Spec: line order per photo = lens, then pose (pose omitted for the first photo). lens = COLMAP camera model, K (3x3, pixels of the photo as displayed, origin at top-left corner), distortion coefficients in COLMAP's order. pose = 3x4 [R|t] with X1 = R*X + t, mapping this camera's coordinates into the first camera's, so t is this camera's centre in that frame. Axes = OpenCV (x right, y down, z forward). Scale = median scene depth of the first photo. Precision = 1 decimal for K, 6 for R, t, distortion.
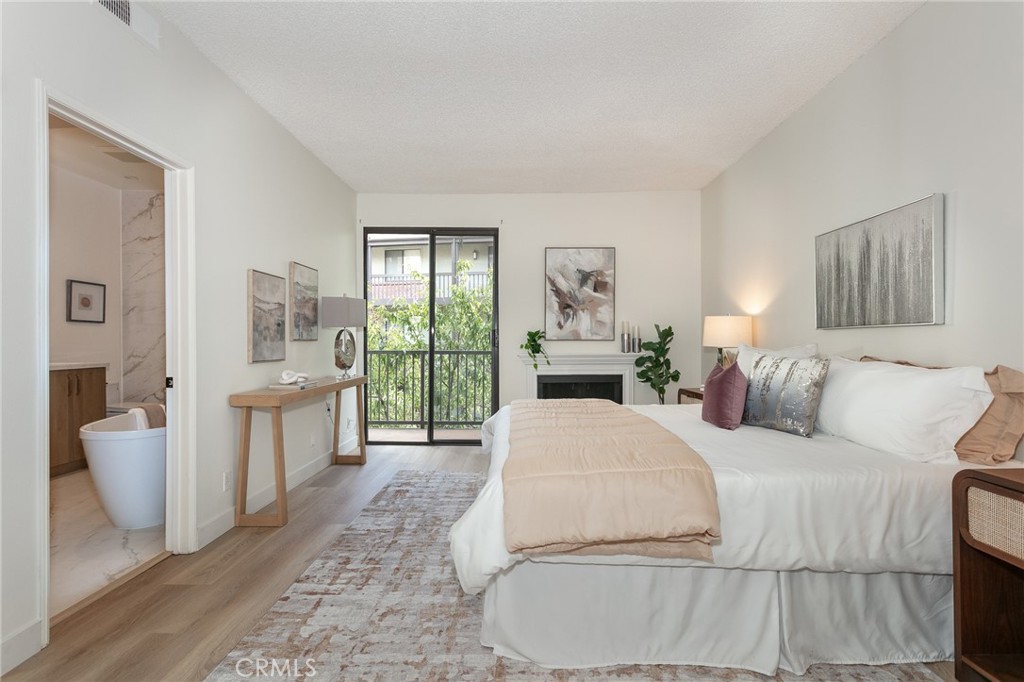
lens RADIAL K [[490.0, 0, 507.1], [0, 490.0, 347.7], [0, 0, 1]] dist [0.000070, 0.002420]
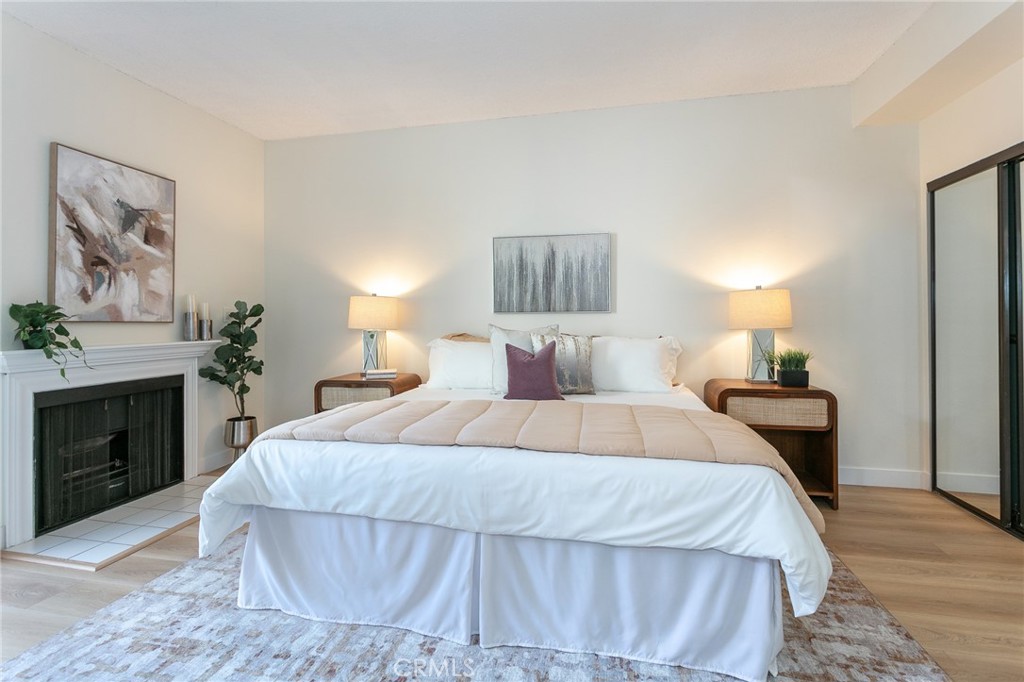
lens RADIAL K [[490.0, 0, 510.8], [0, 490.0, 318.8], [0, 0, 1]] dist [0.000070, 0.002420]
pose [[0.190755, 0.008682, 0.981599, -0.482206], [0.015976, 0.999801, -0.011948, -0.007641], [-0.981508, 0.017961, 0.190578, 0.626843]]
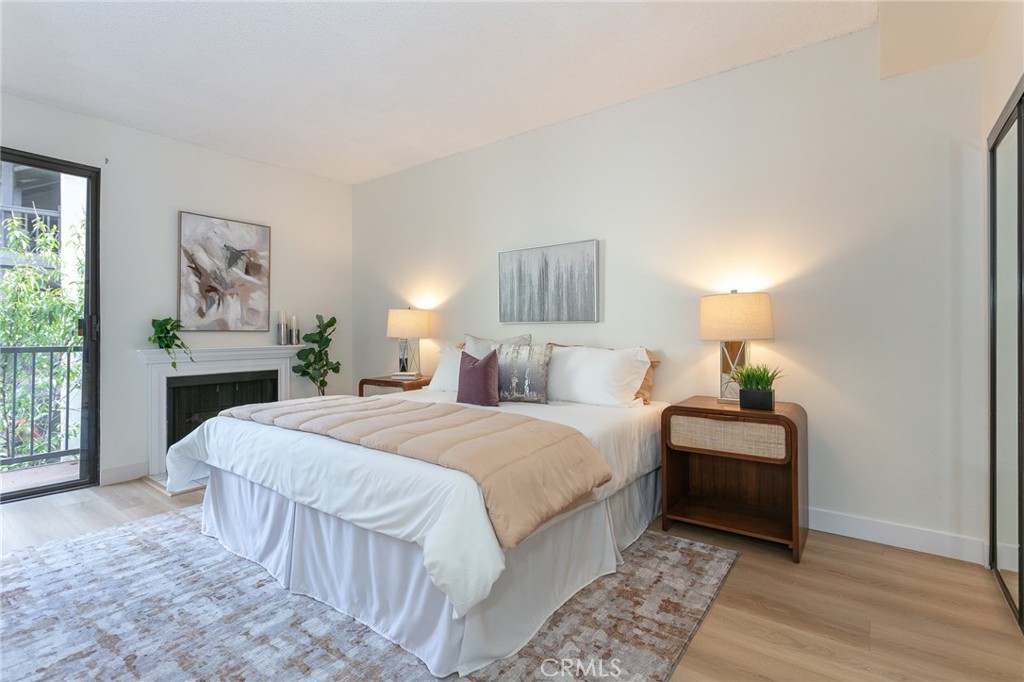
lens RADIAL K [[490.0, 0, 511.9], [0, 490.0, 328.2], [0, 0, 1]] dist [0.000070, 0.002420]
pose [[0.585343, 0.007052, 0.810755, -0.346586], [0.010698, 0.999808, -0.016419, -0.002515], [-0.810716, 0.018284, 0.585155, 0.184881]]
